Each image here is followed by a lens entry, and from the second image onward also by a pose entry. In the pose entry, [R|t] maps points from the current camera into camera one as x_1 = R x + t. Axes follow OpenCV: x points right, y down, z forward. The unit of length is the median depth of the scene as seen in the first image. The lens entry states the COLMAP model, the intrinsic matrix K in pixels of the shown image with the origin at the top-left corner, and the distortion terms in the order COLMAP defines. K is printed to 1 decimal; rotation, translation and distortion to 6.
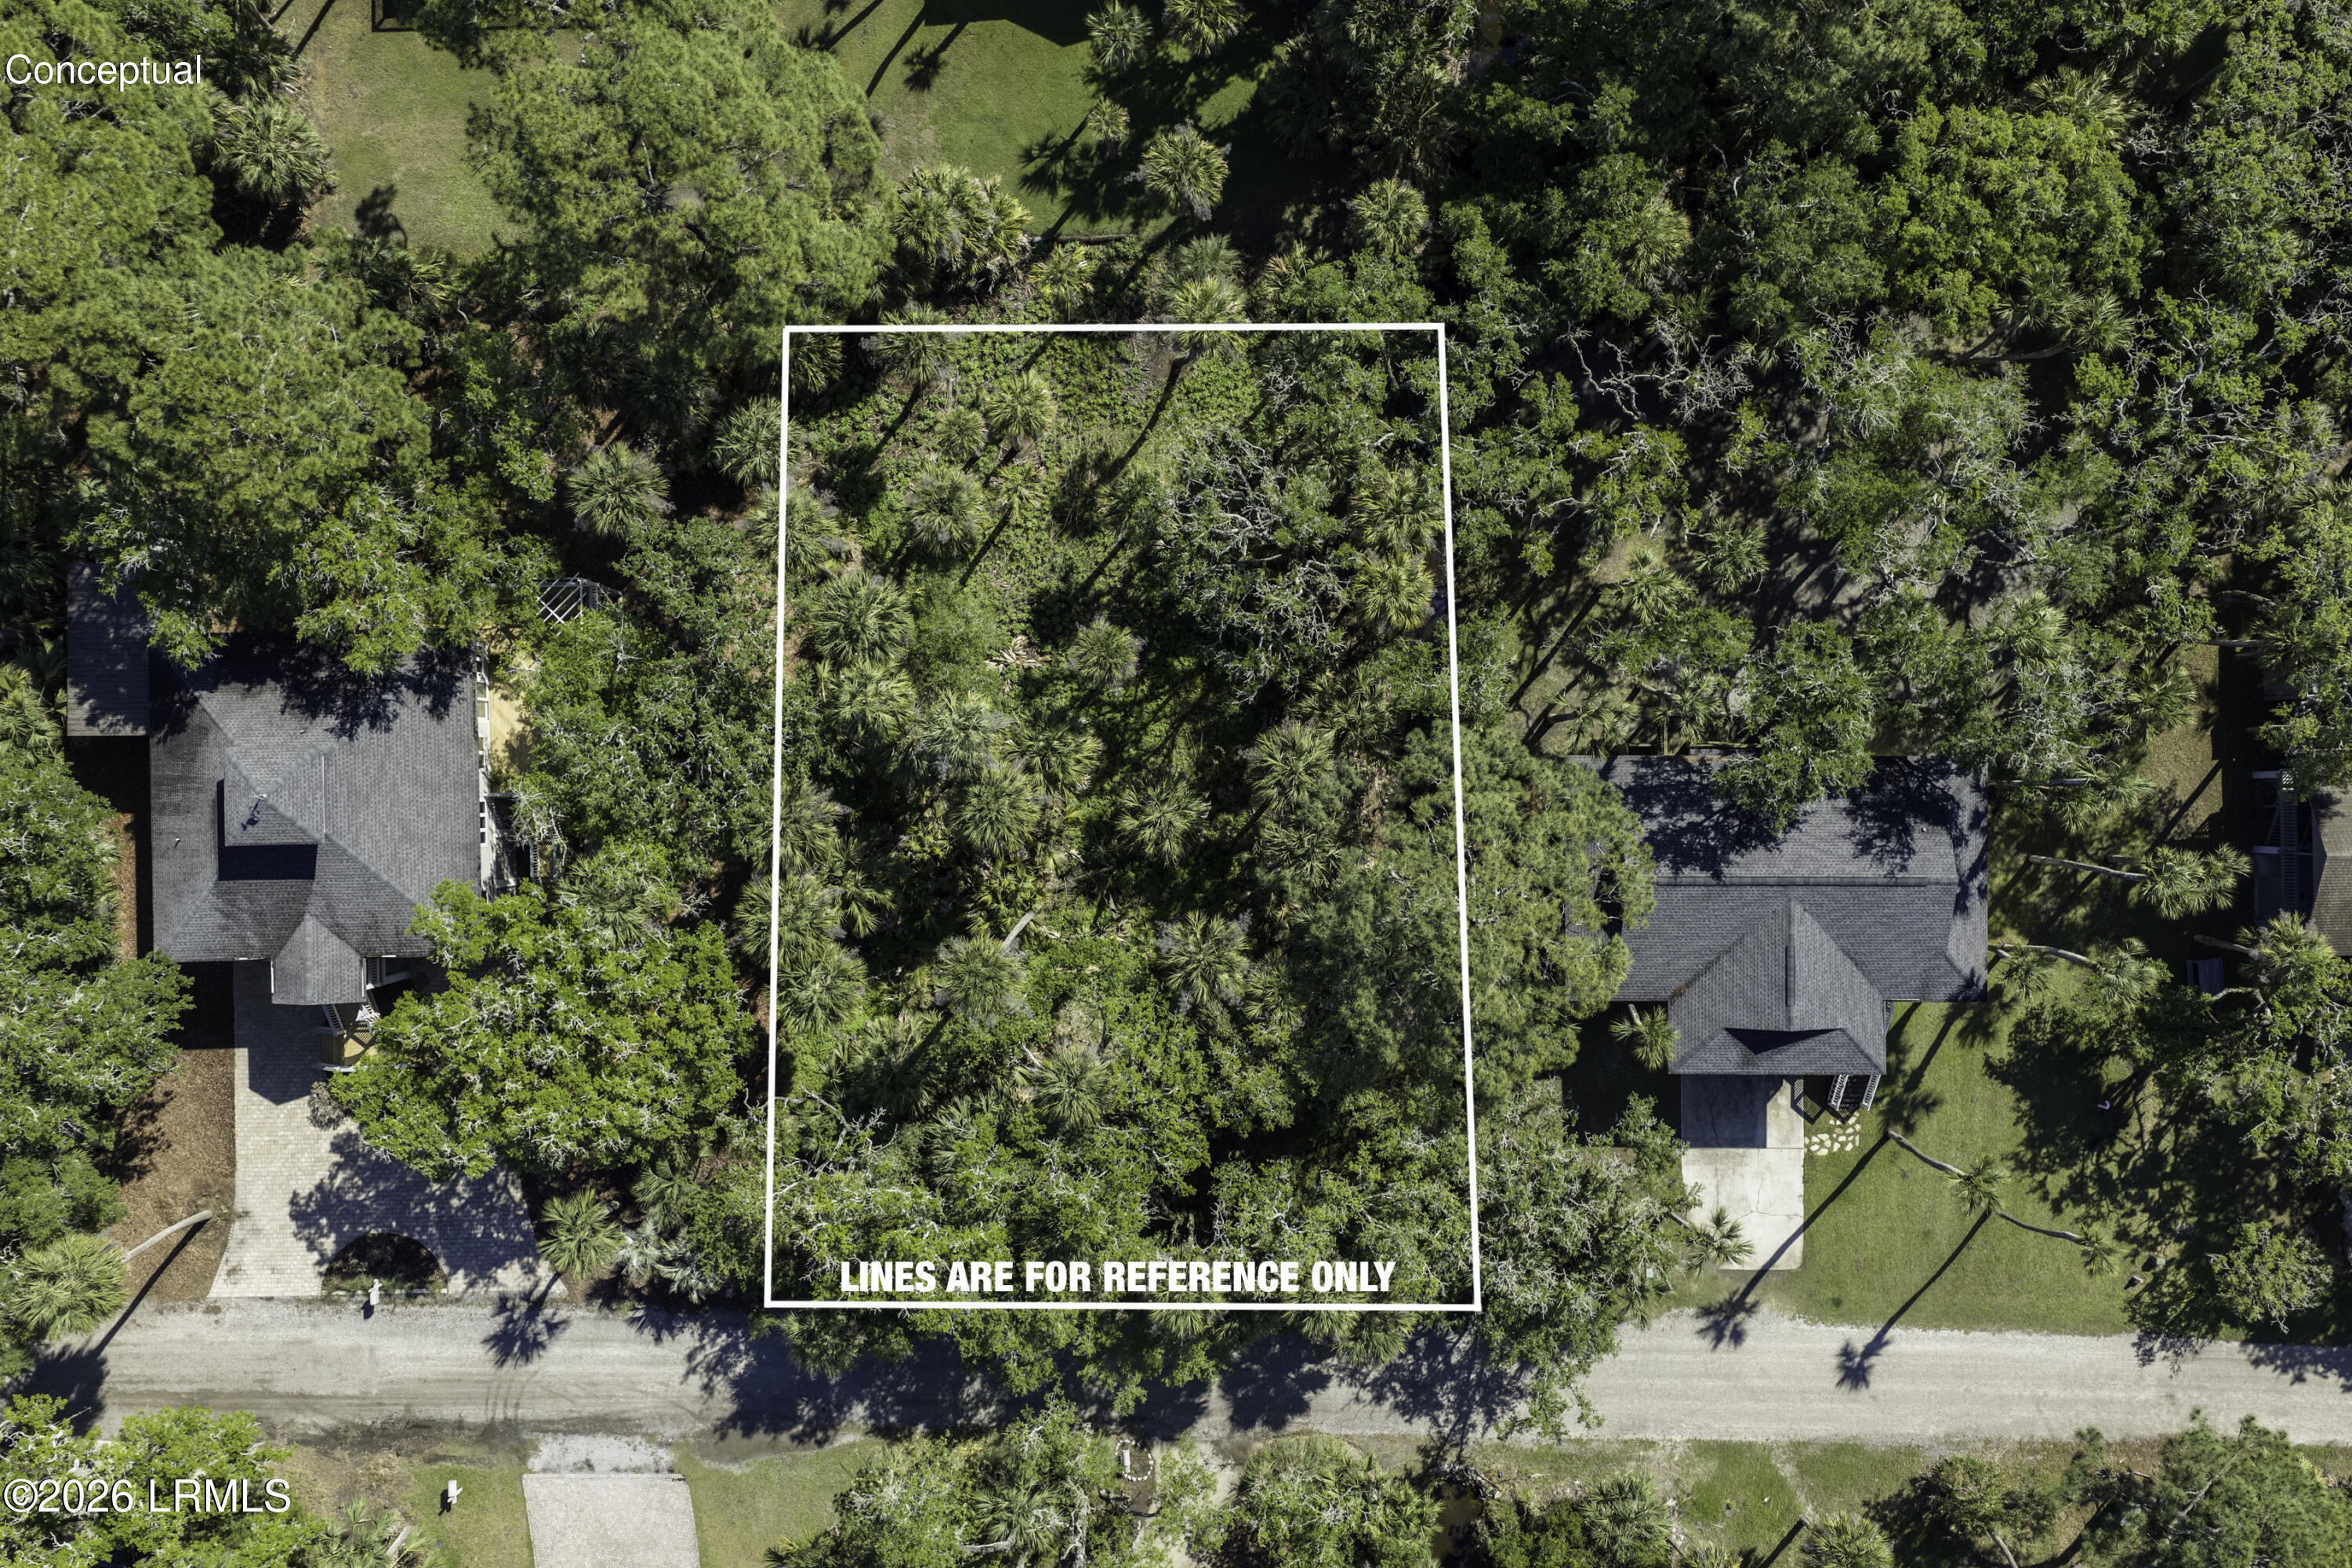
lens RADIAL K [[1952.0, 0, 1166.7], [0, 1952.0, 815.5], [0, 0, 1]] dist [0.035312, -0.066739]
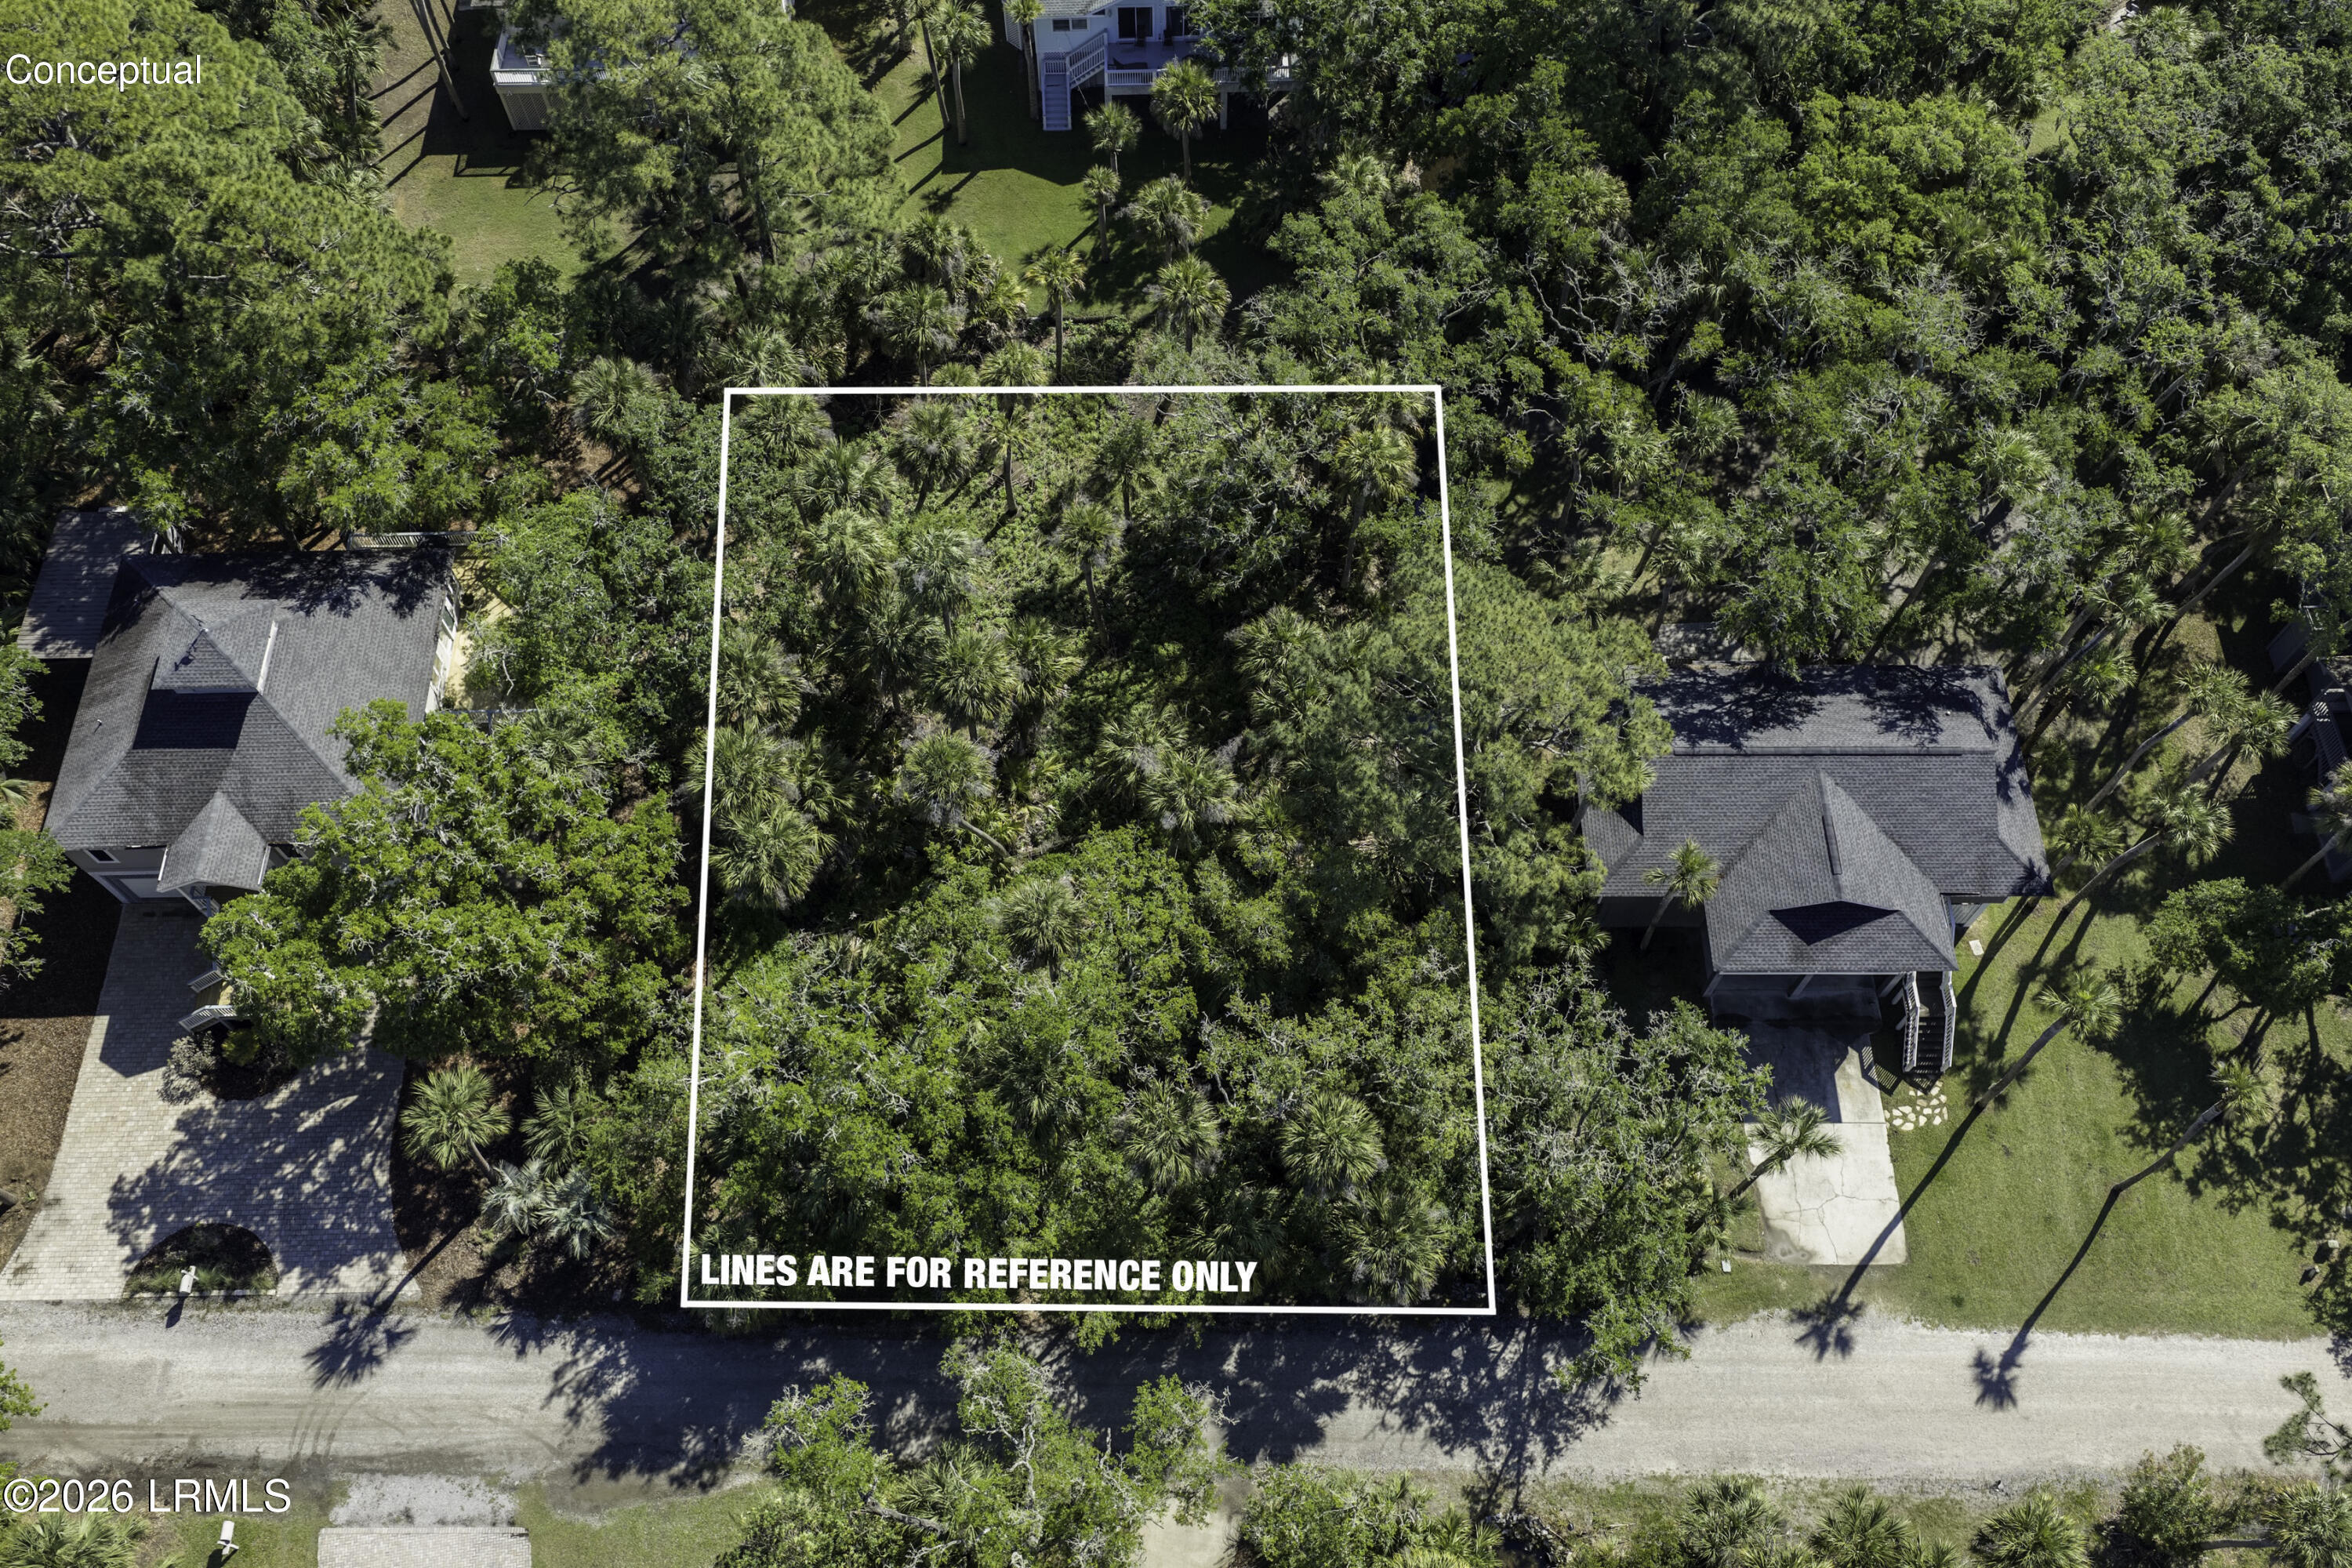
lens RADIAL K [[1964.8, 0, 1167.9], [0, 1964.8, 776.1], [0, 0, 1]] dist [0.018148, -0.024168]
pose [[0.999981, 0.004499, 0.004276, 0.004462], [-0.001888, 0.876715, -0.481007, 0.453199], [-0.005913, 0.480989, 0.876707, 0.166477]]
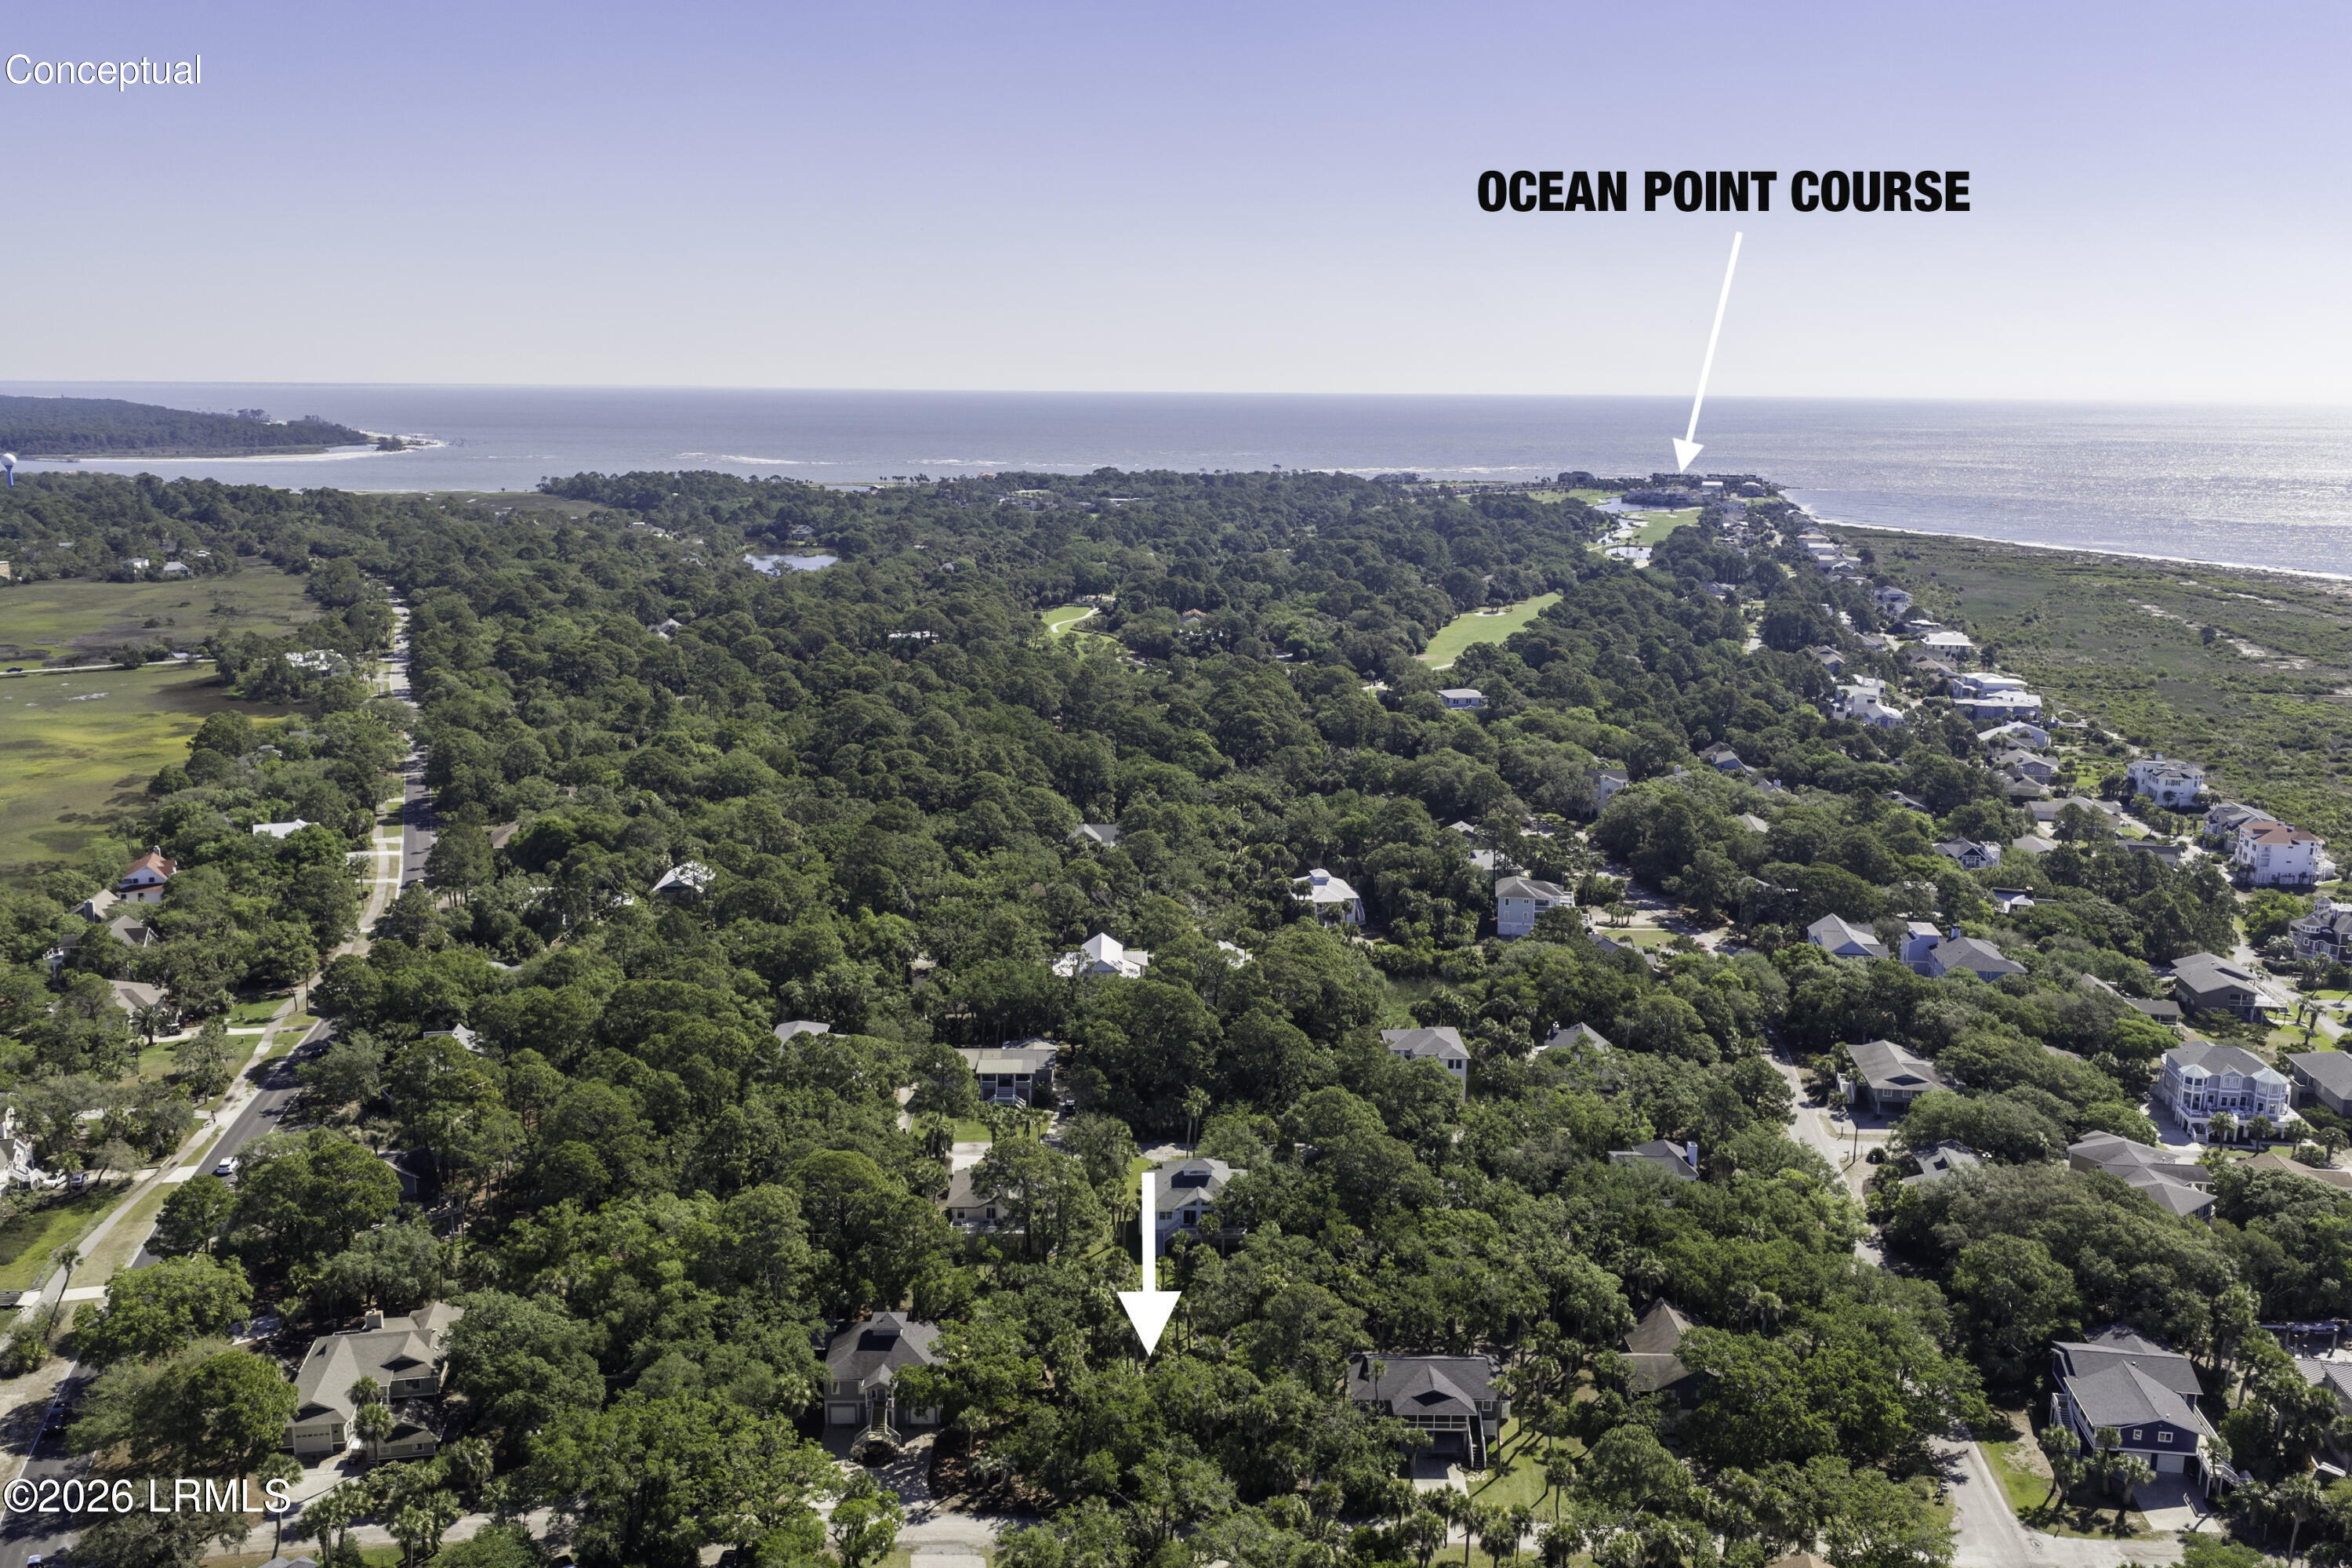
lens RADIAL K [[1952.0, 0, 1166.7], [0, 1952.0, 815.5], [0, 0, 1]] dist [0.035312, -0.066739]
pose [[0.999797, 0.018956, -0.006832, -0.039000], [-0.010755, 0.215331, -0.976482, 2.339683], [-0.017039, 0.976357, 0.215491, -0.305613]]
